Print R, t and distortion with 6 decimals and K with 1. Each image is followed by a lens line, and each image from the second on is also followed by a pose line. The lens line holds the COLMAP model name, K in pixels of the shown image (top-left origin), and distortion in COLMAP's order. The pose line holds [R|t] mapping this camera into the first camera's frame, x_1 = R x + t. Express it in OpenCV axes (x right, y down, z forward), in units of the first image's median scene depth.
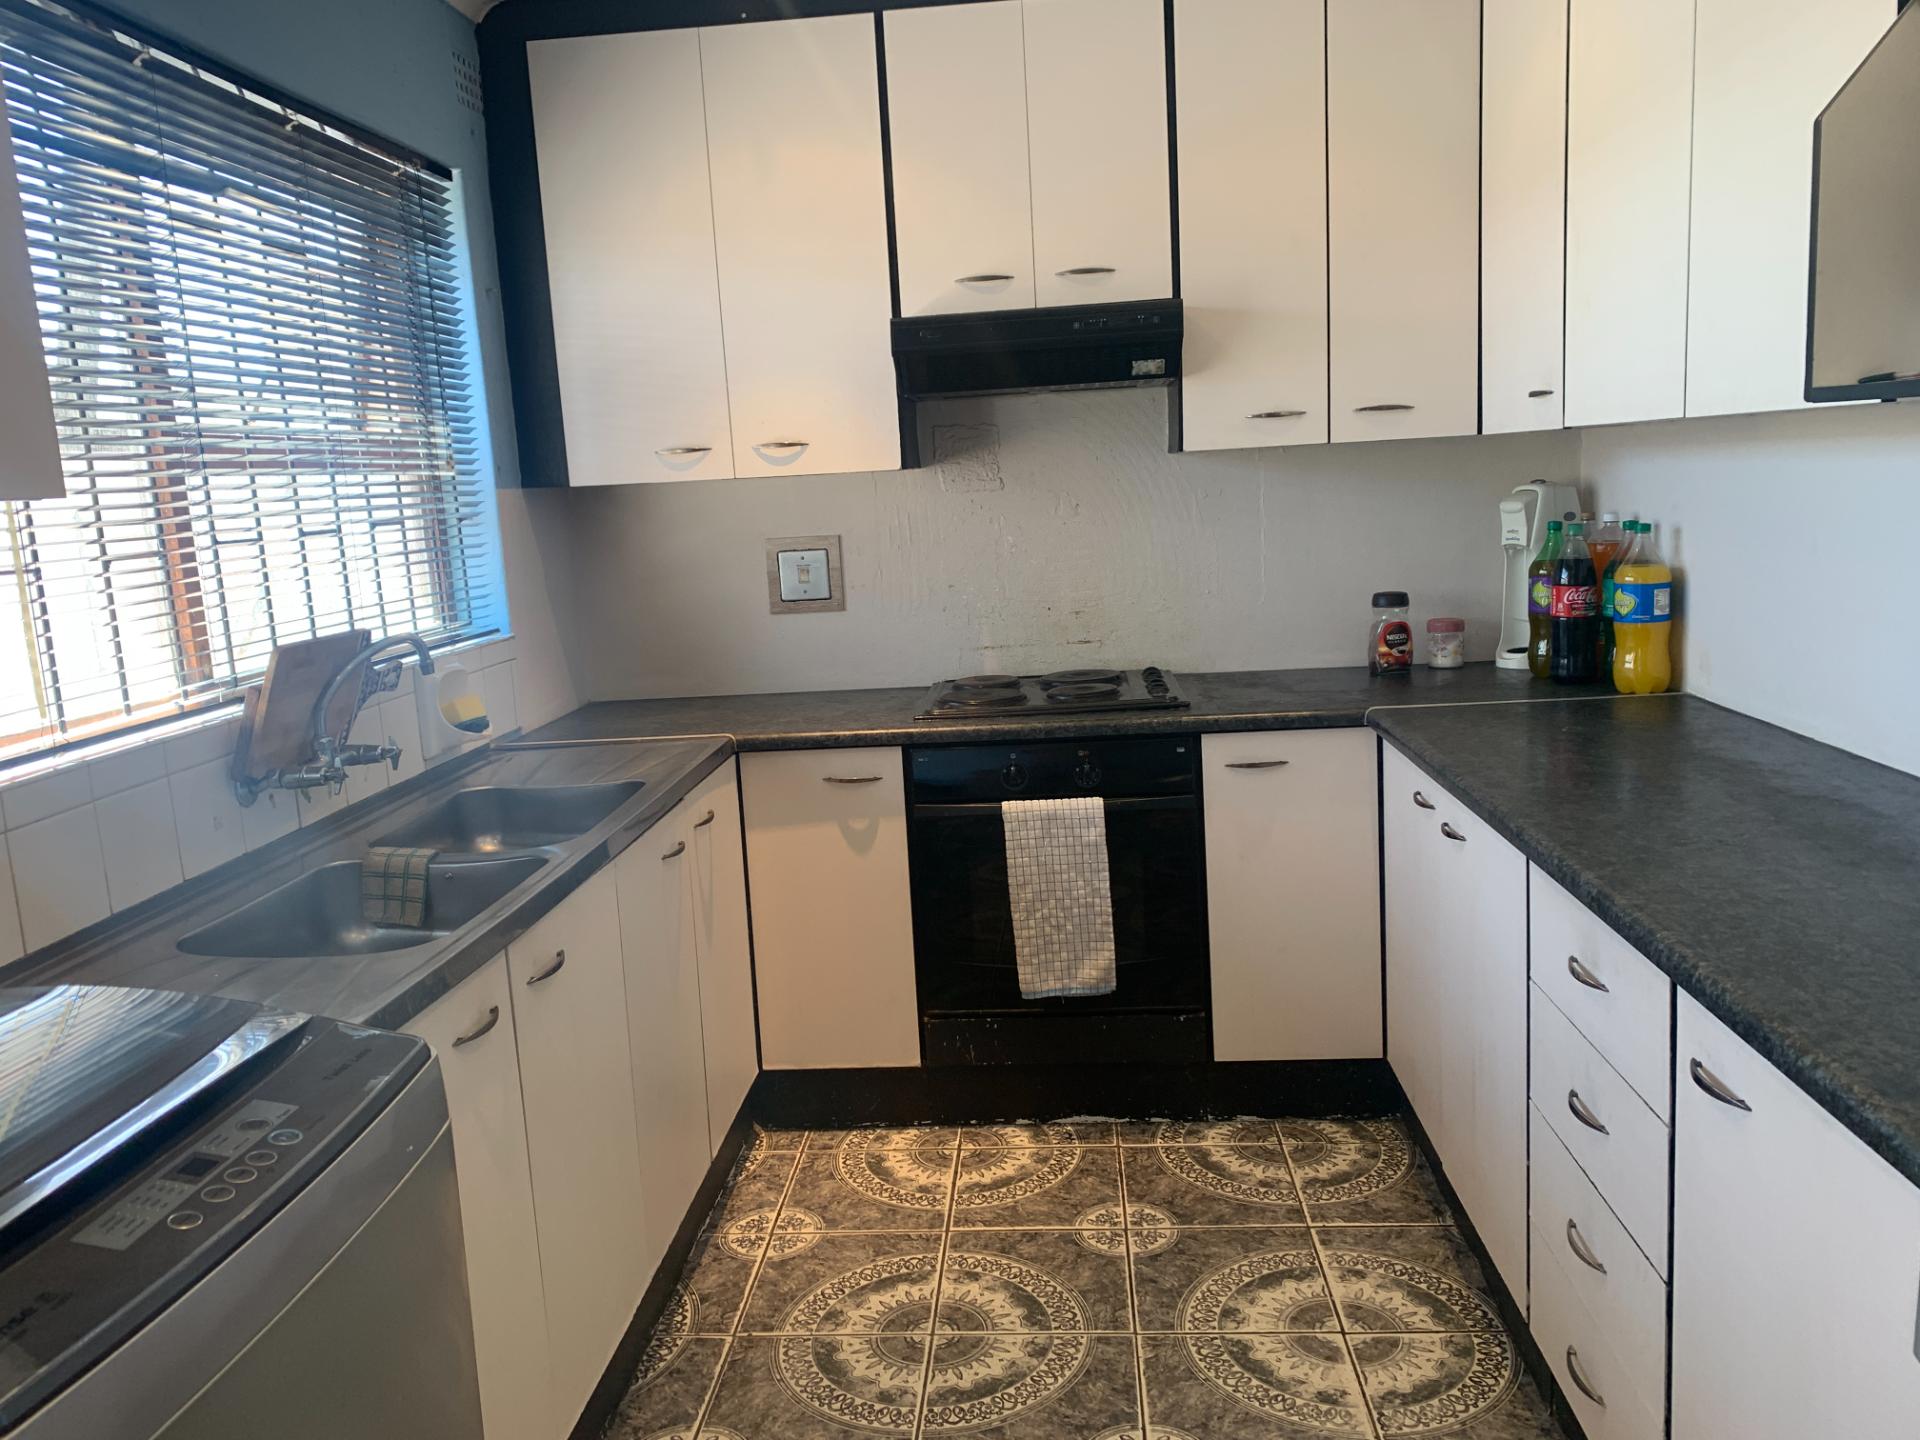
lens RADIAL K [[1464.4, 0, 944.7], [0, 1464.4, 711.0], [0, 0, 1]] dist [0.052586, -0.061731]
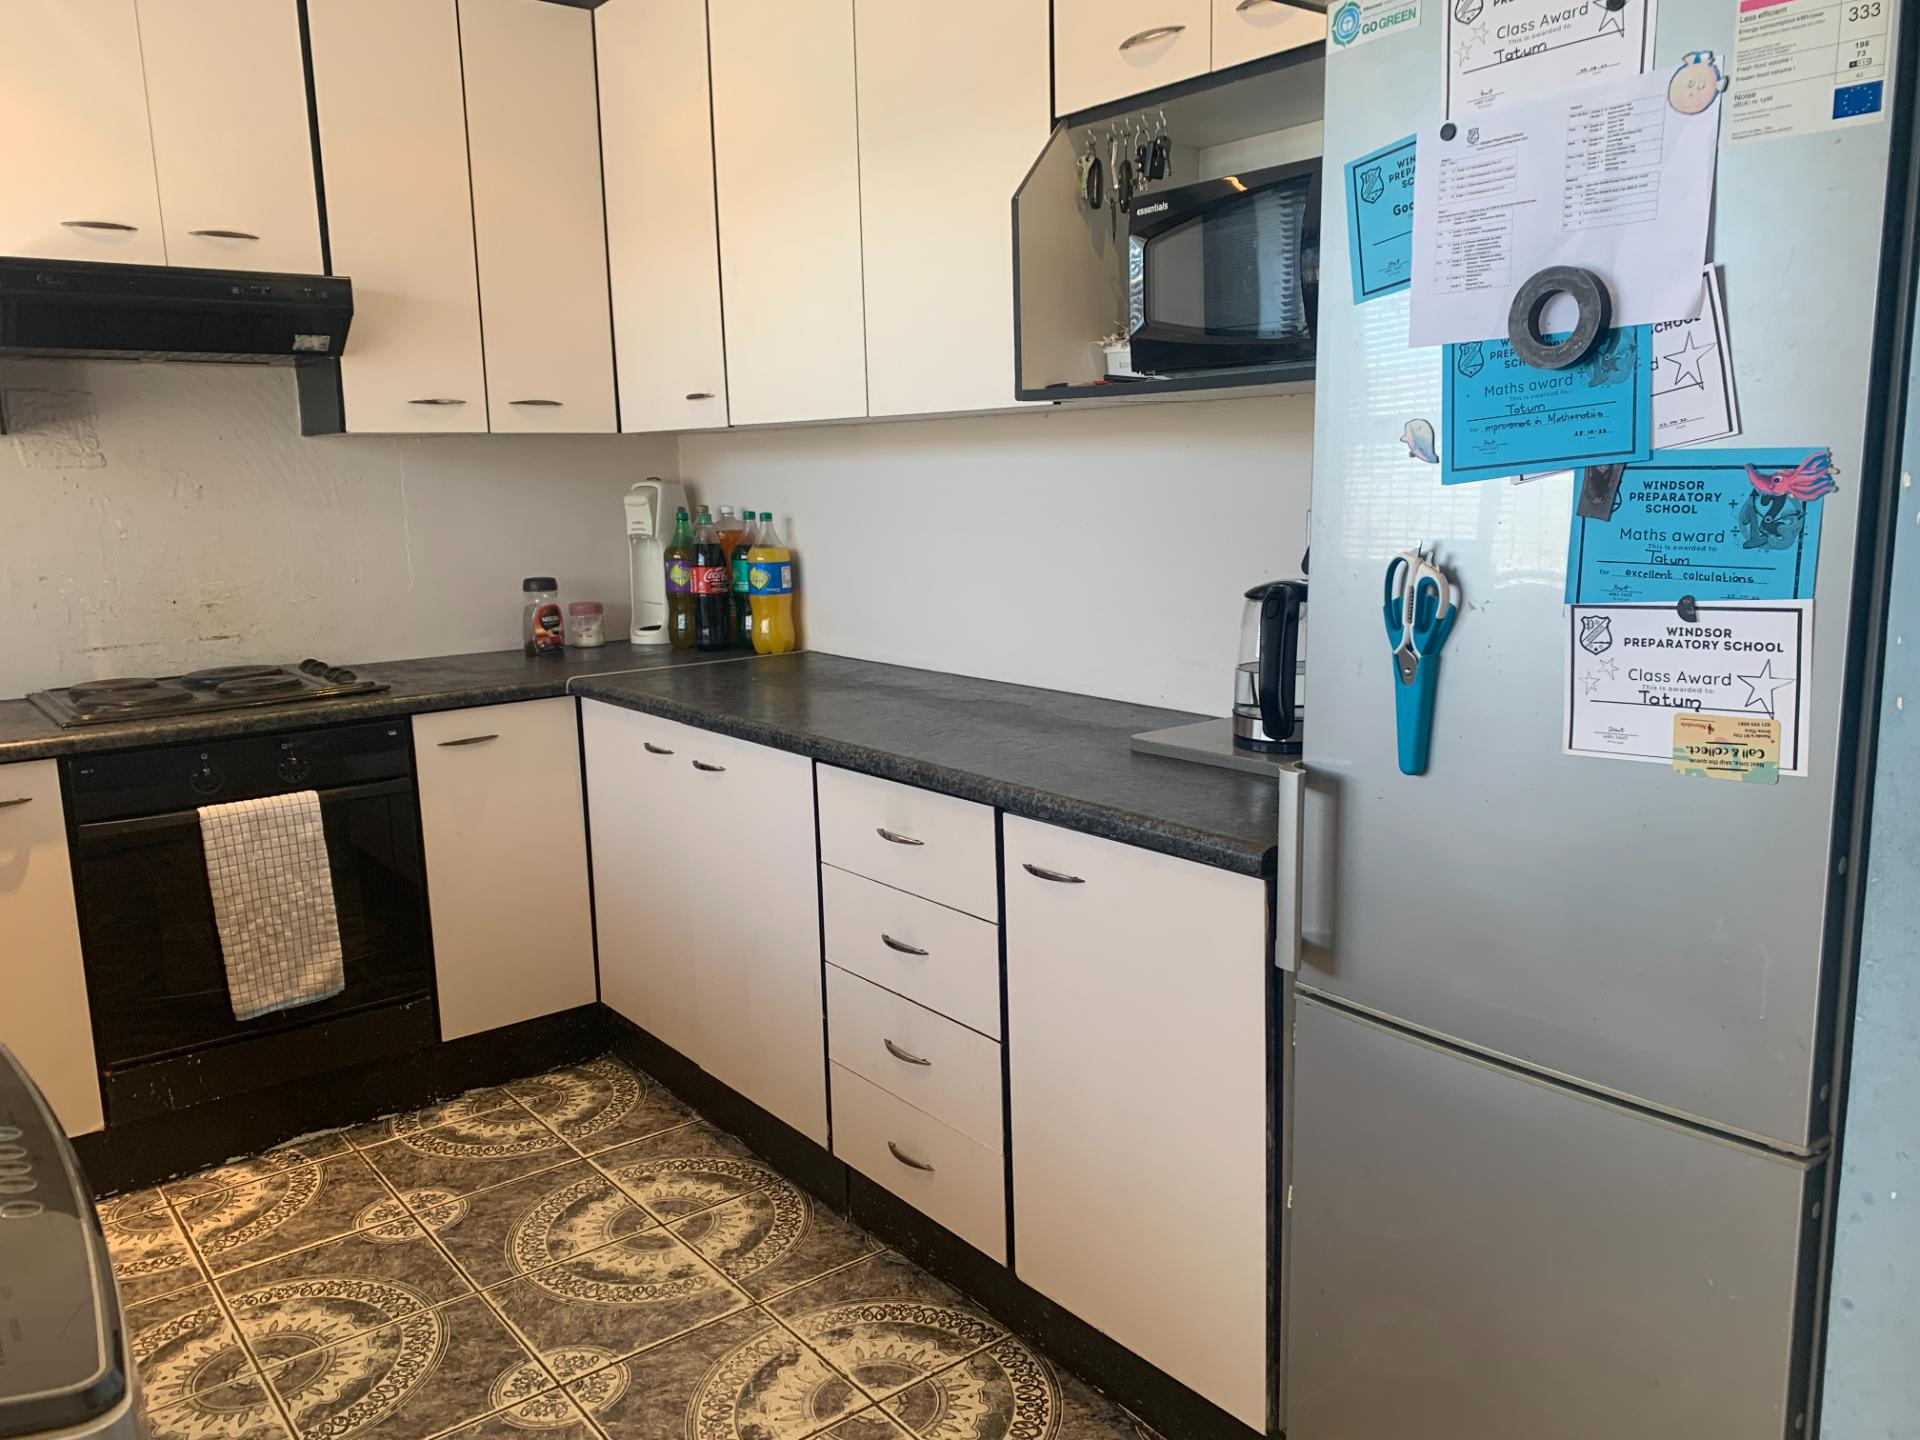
lens RADIAL K [[1464.4, 0, 957.3], [0, 1464.4, 721.0], [0, 0, 1]] dist [0.052586, -0.061731]
pose [[0.740358, -0.078682, 0.667592, -0.217925], [0.088580, 0.995885, 0.019139, 0.032788], [-0.666351, 0.044966, 0.744281, 0.006918]]
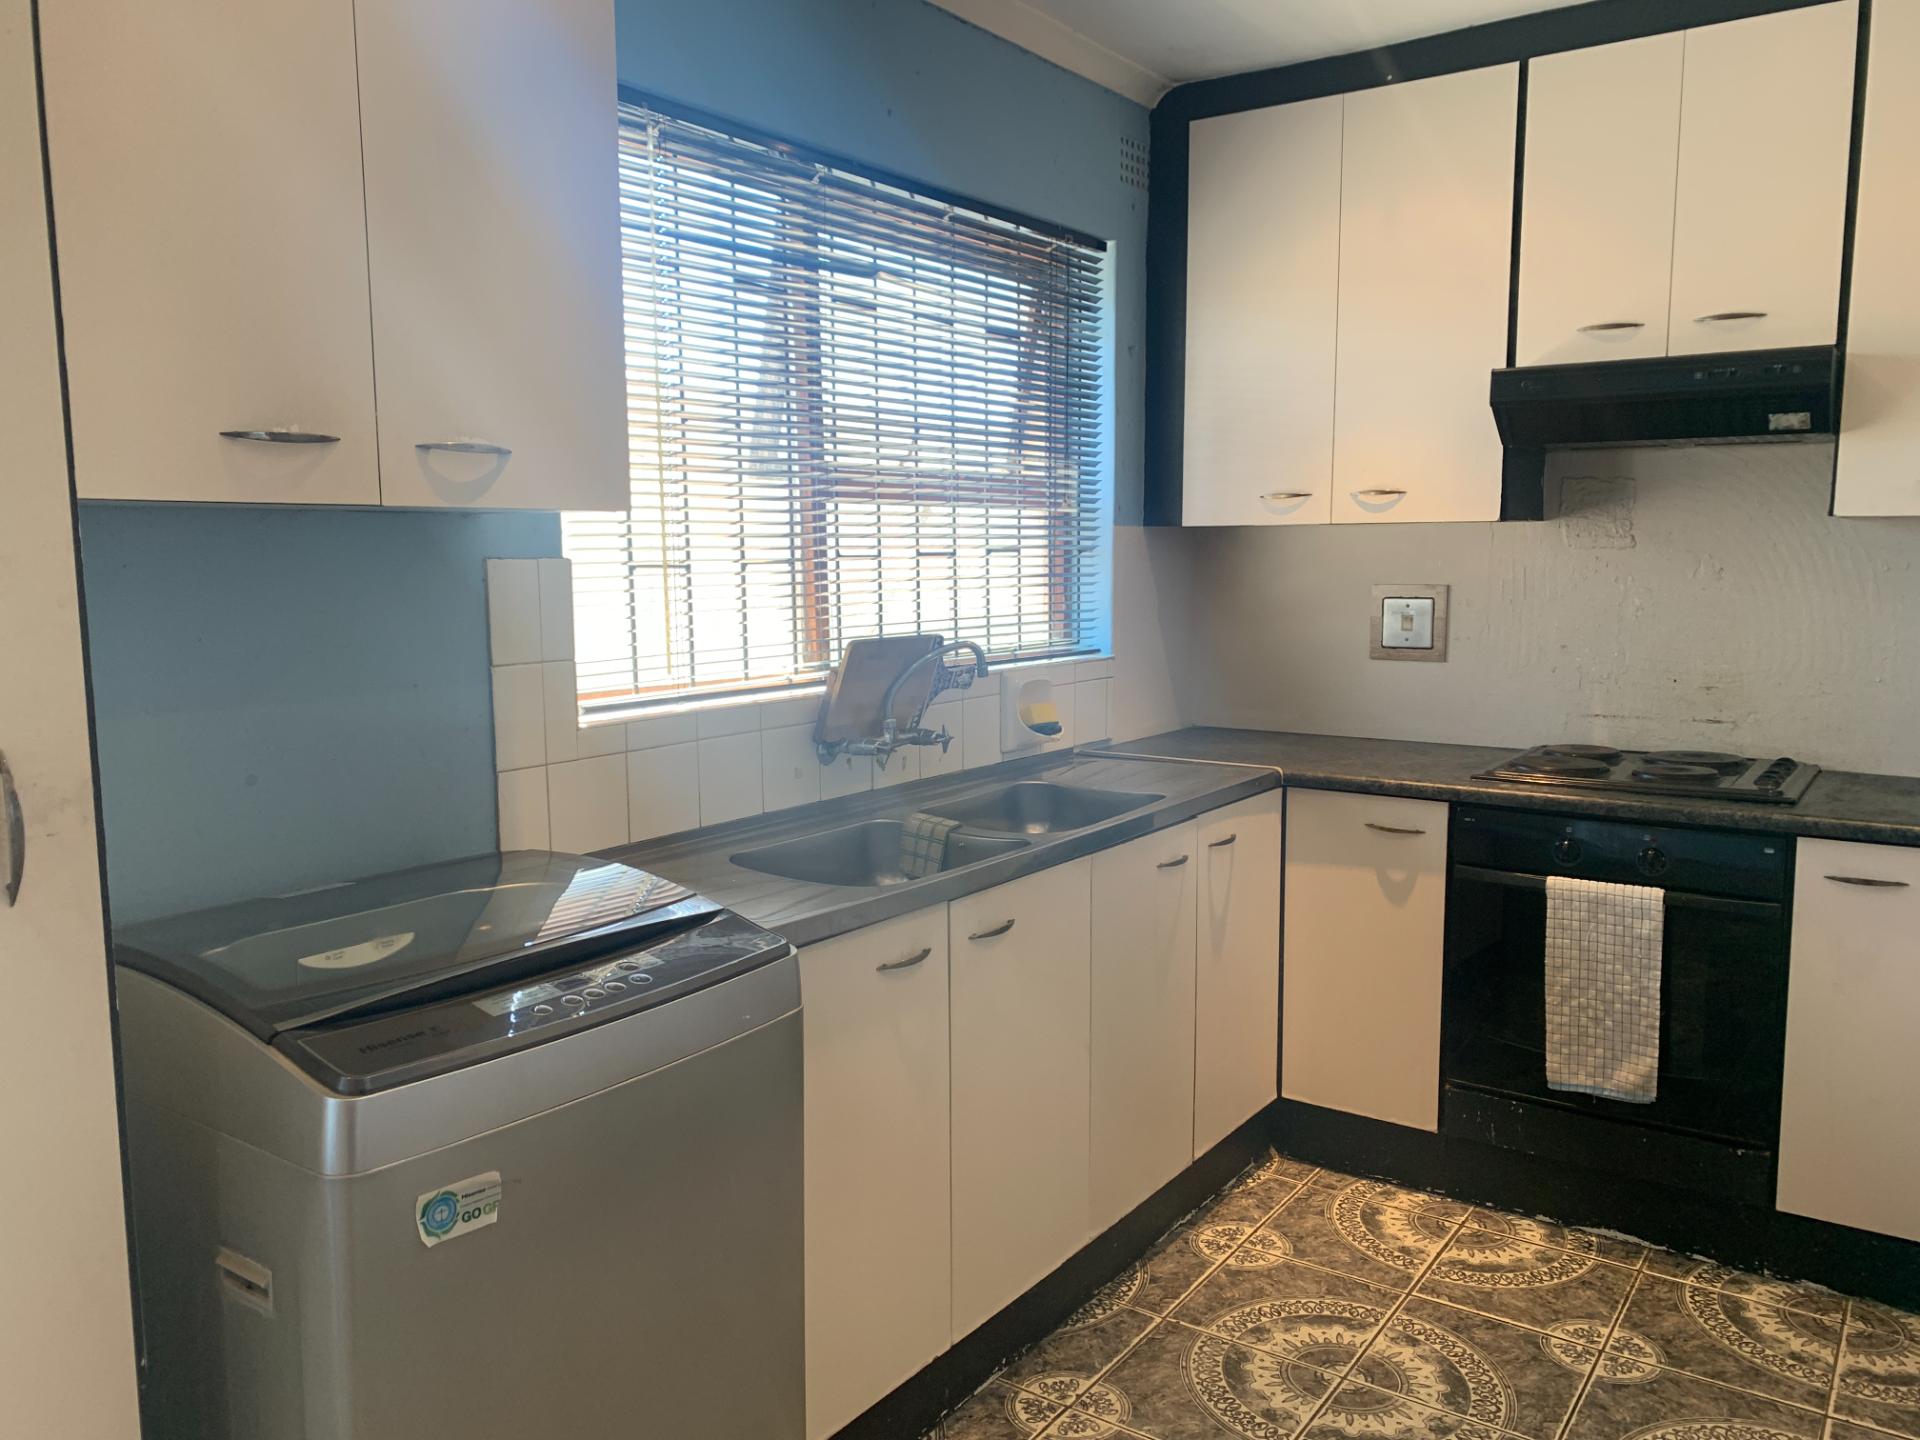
lens RADIAL K [[1464.4, 0, 961.7], [0, 1464.4, 724.9], [0, 0, 1]] dist [0.052586, -0.061731]
pose [[0.862617, 0.115323, -0.492536, 0.171057], [-0.124064, 0.992160, 0.015023, -0.001858], [0.490408, 0.048147, 0.870162, -0.021297]]
